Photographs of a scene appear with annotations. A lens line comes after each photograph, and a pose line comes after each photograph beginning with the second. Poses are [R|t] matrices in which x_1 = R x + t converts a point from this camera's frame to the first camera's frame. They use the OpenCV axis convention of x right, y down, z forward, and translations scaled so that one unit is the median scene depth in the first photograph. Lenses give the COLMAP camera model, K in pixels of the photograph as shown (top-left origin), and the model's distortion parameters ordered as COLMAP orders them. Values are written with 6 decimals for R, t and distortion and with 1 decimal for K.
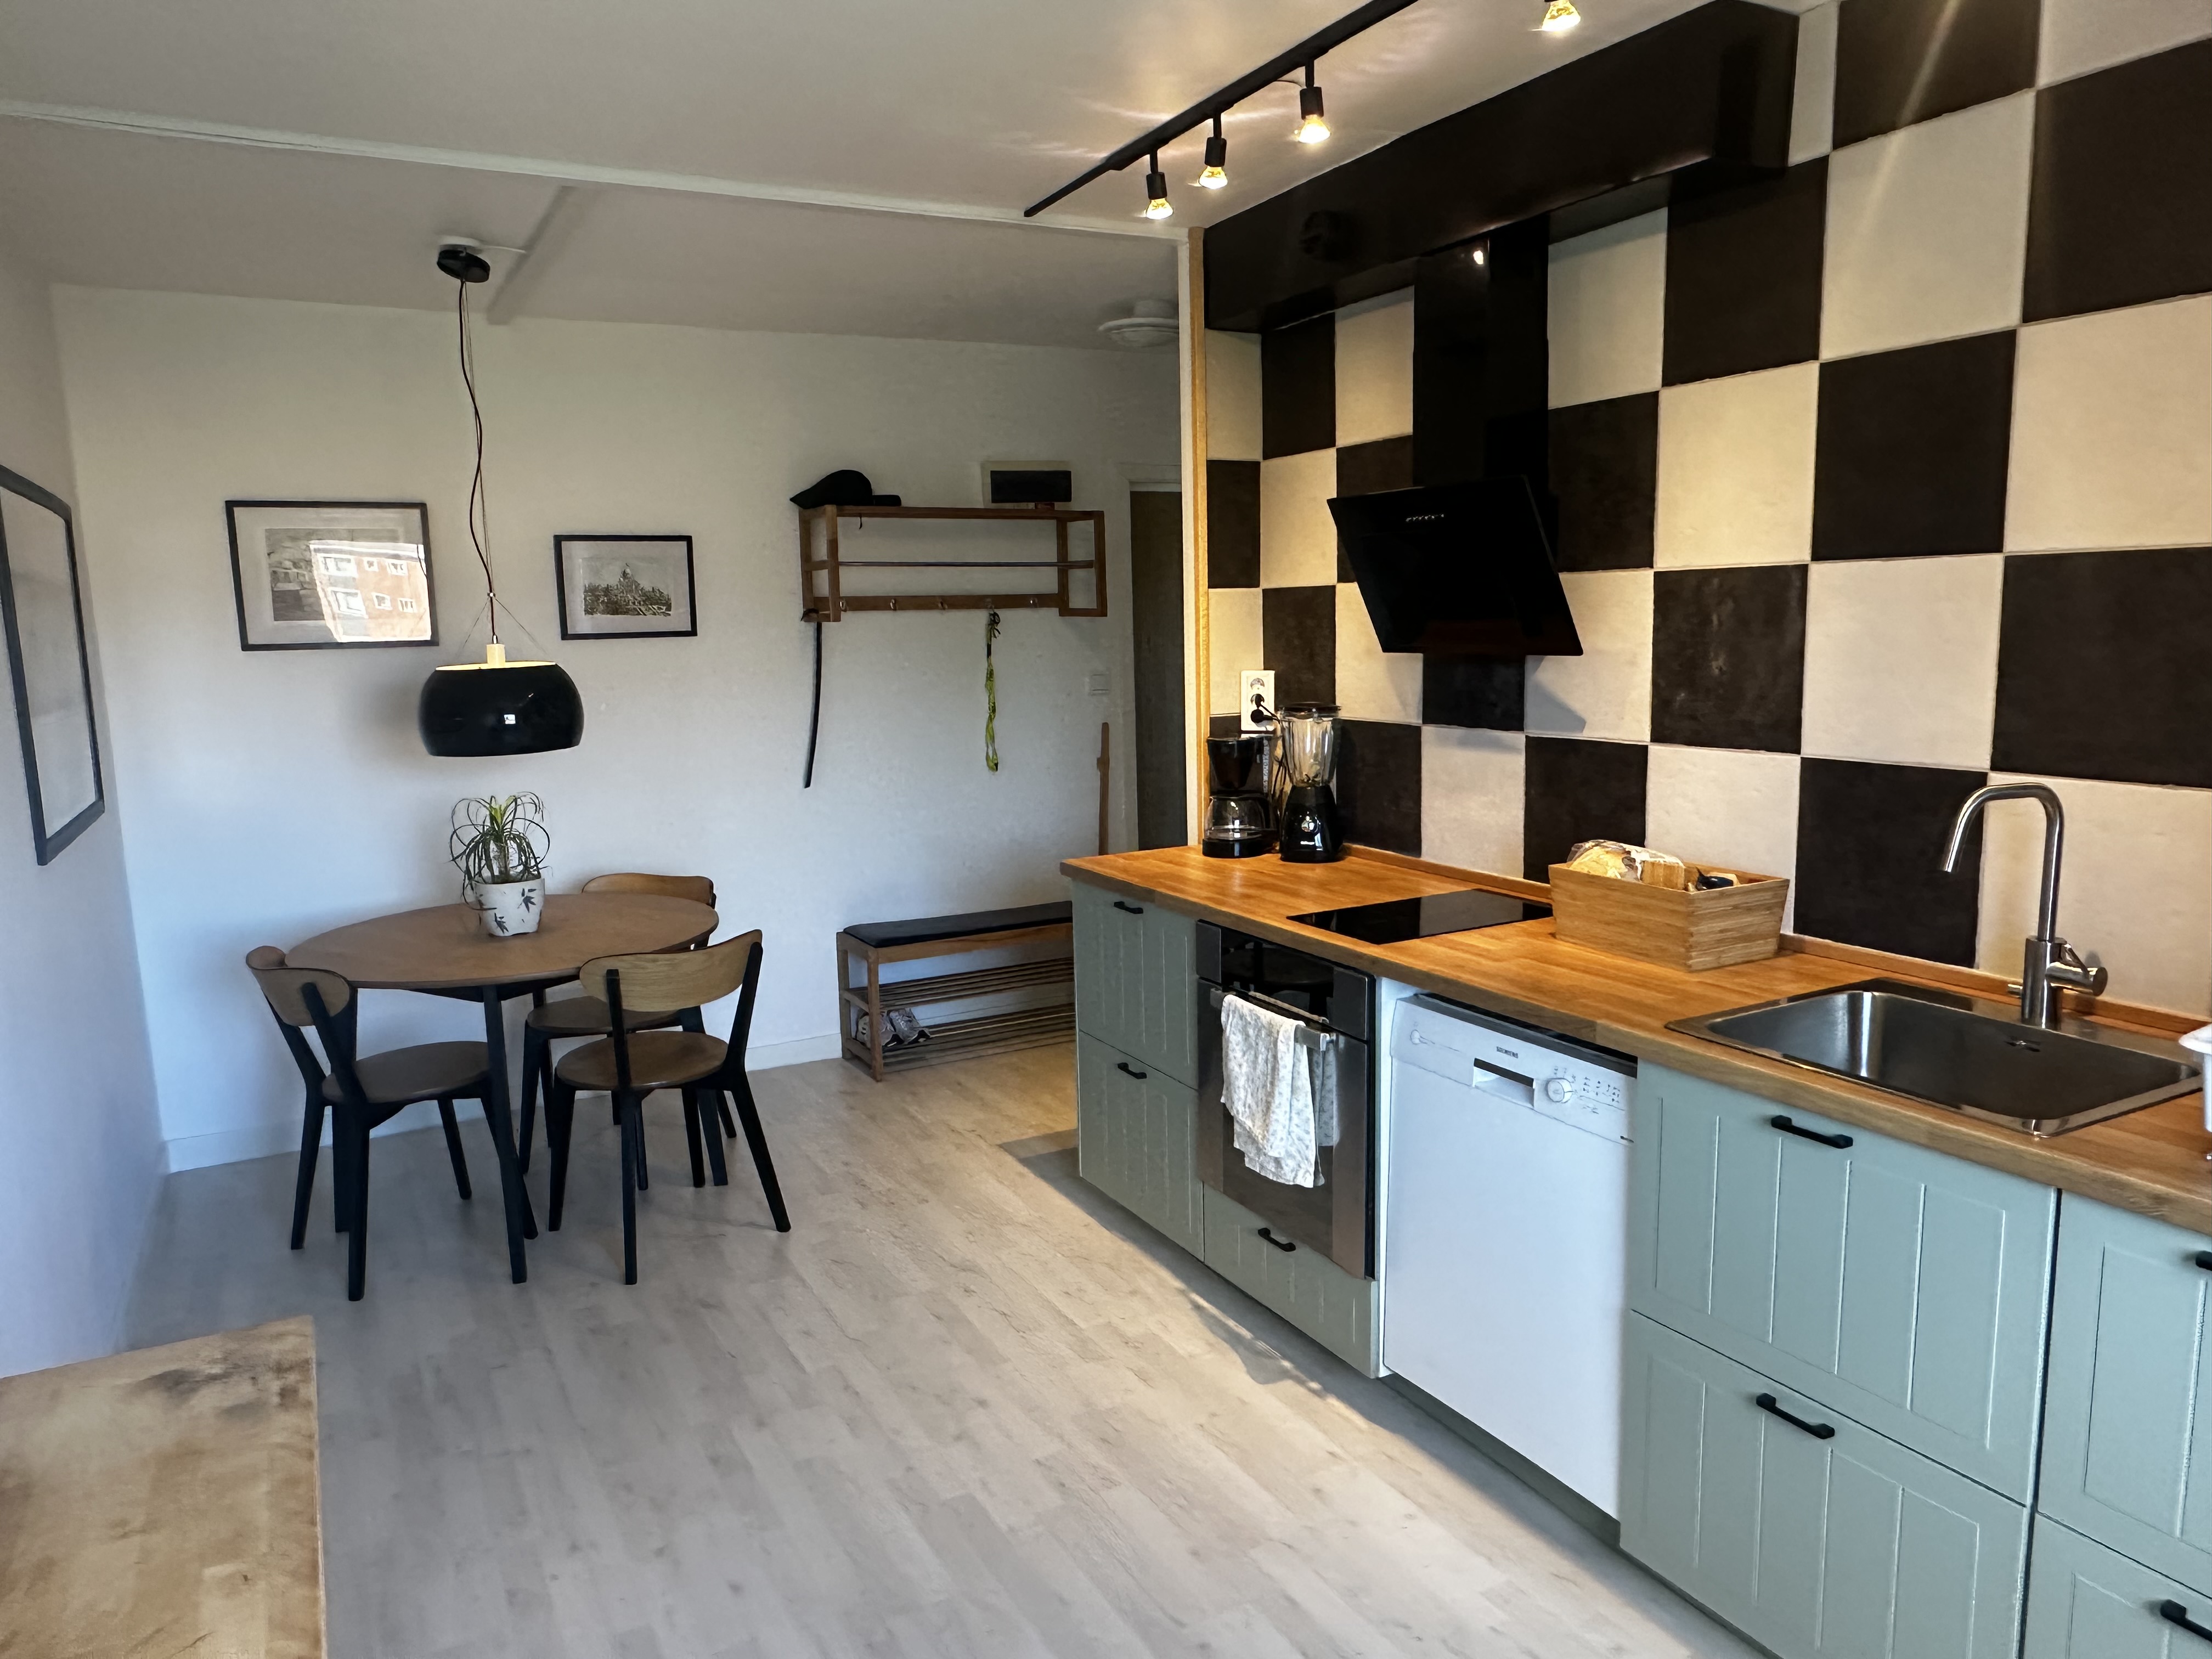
lens RADIAL K [[1488.3, 0, 1106.0], [0, 1488.3, 829.5], [0, 0, 1]] dist [-0.002446, -0.003580]
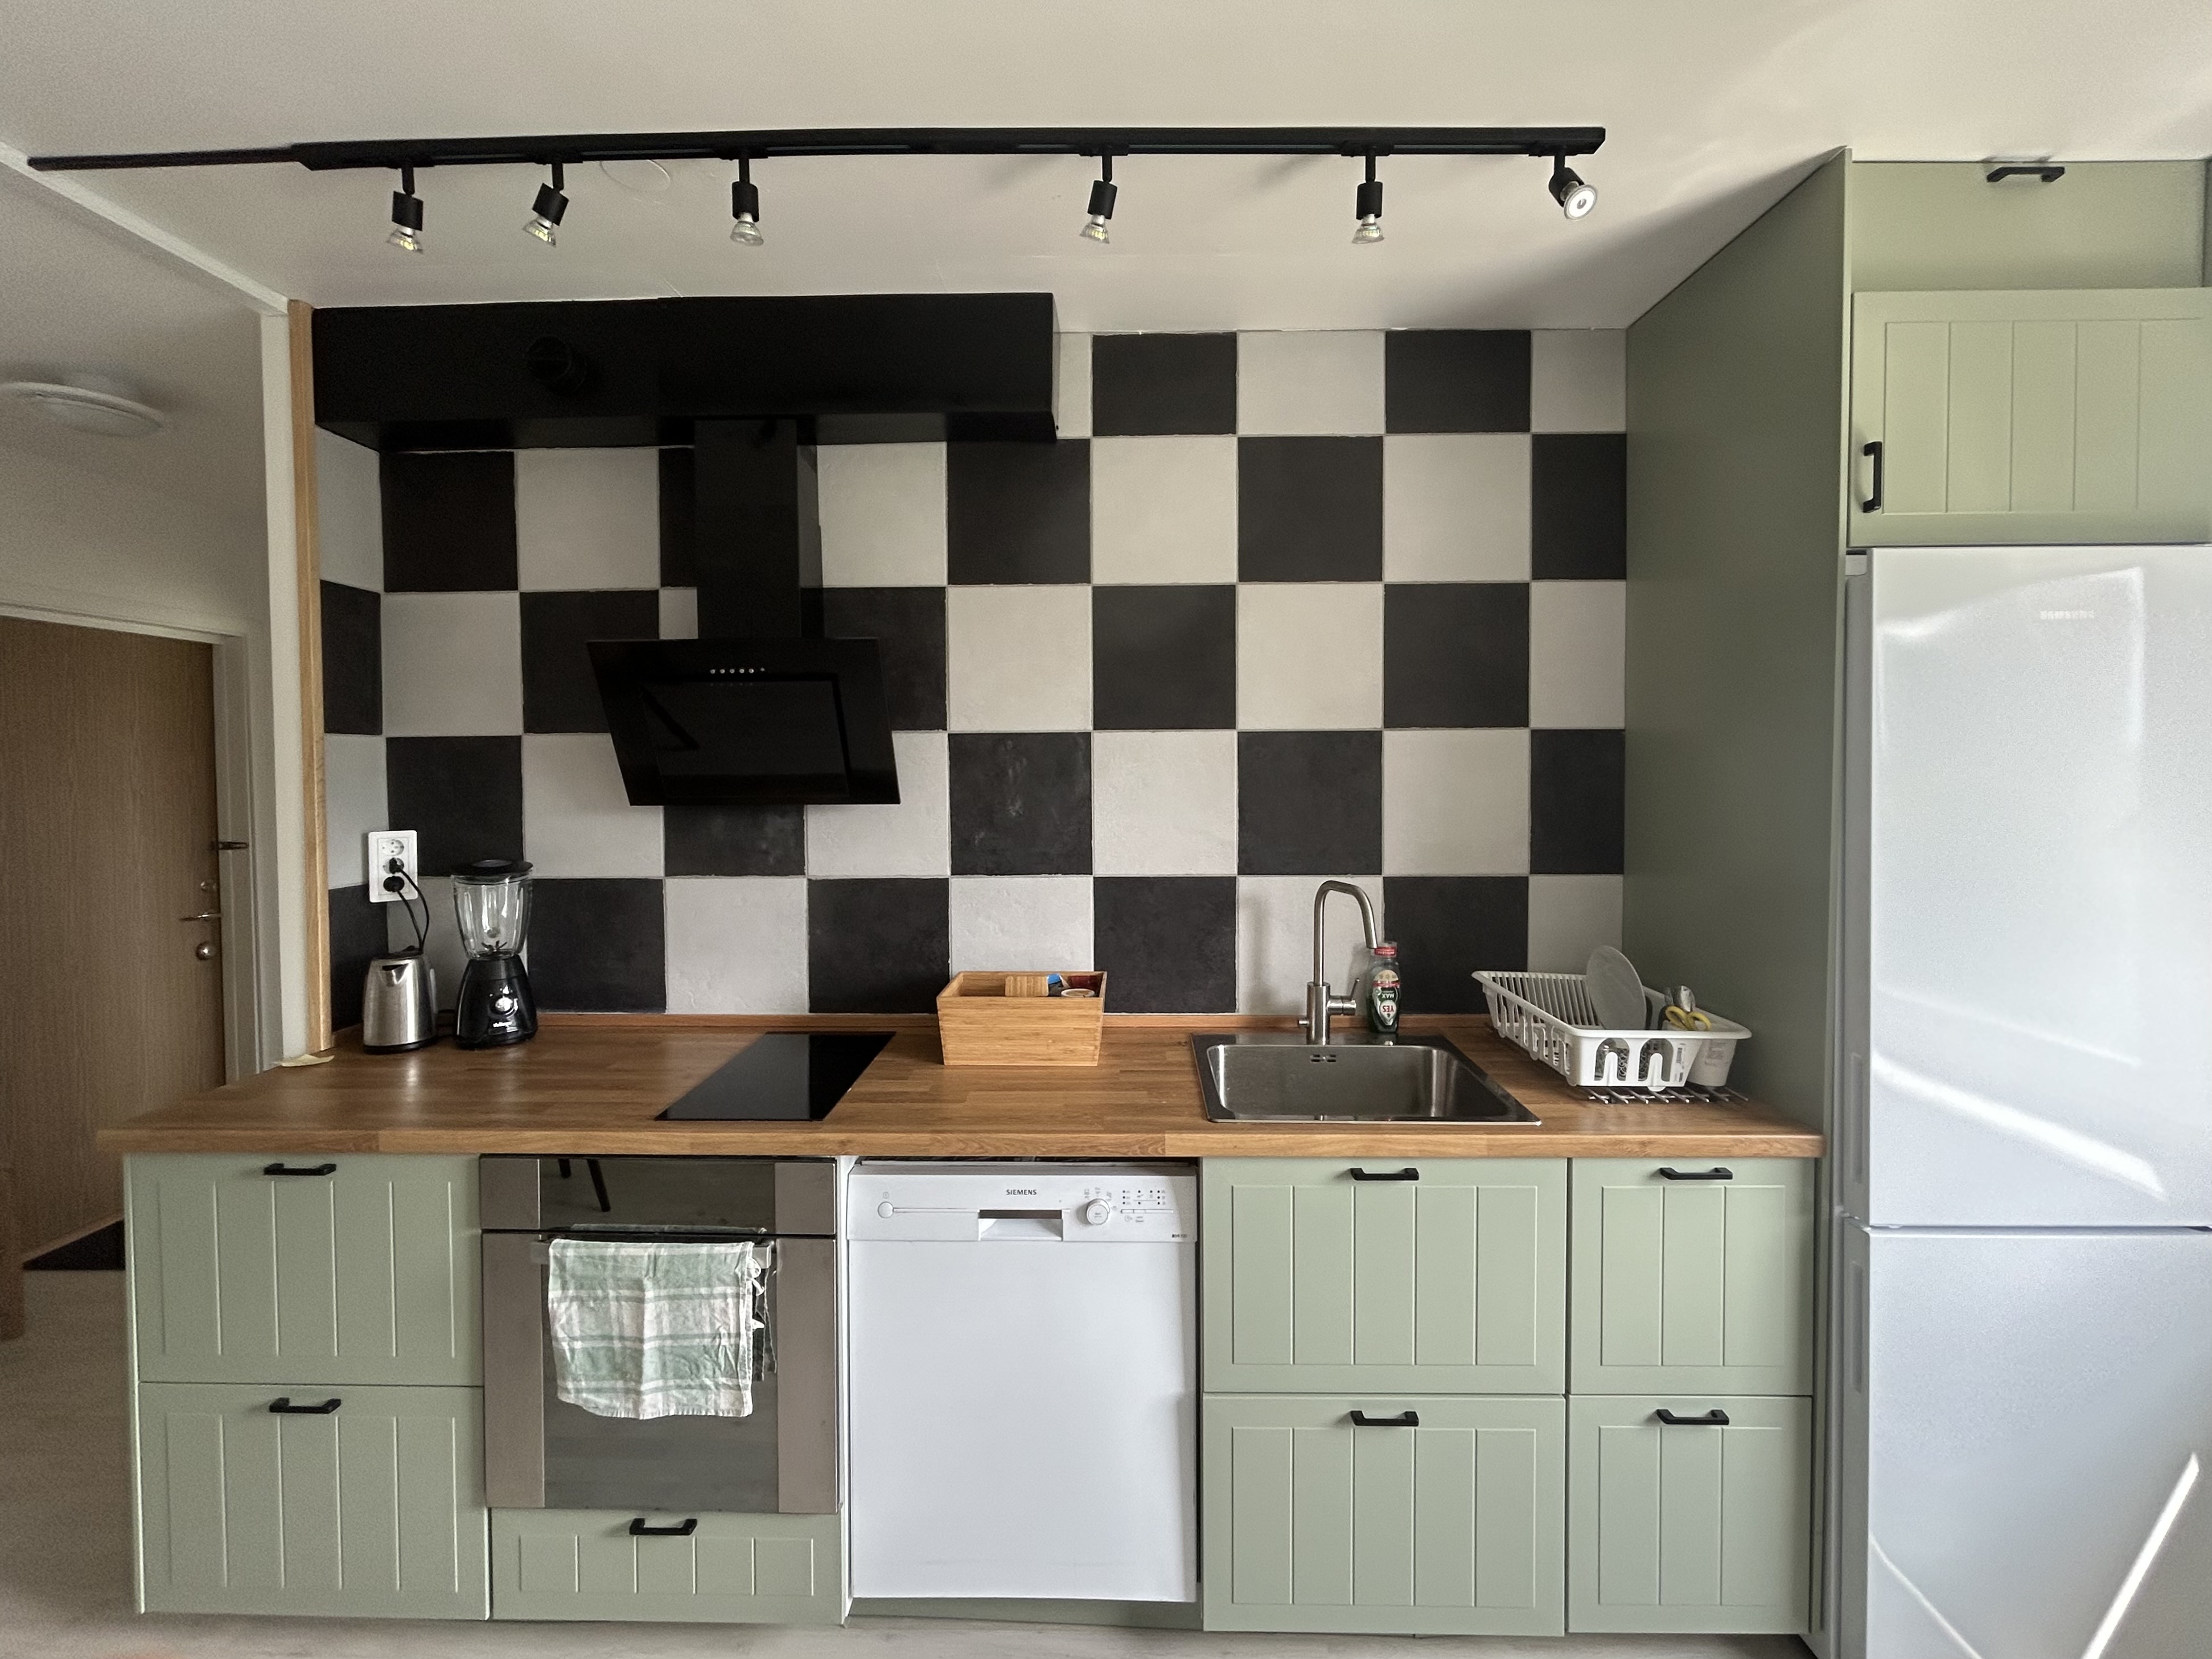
lens RADIAL K [[934.2, 0, 1105.0], [0, 934.2, 780.7], [0, 0, 1]] dist [-0.000850, -0.000520]
pose [[0.492812, 0.002314, 0.870133, -0.228133], [0.119111, 0.990404, -0.070094, -0.068309], [-0.861945, 0.138186, 0.487807, 0.534981]]
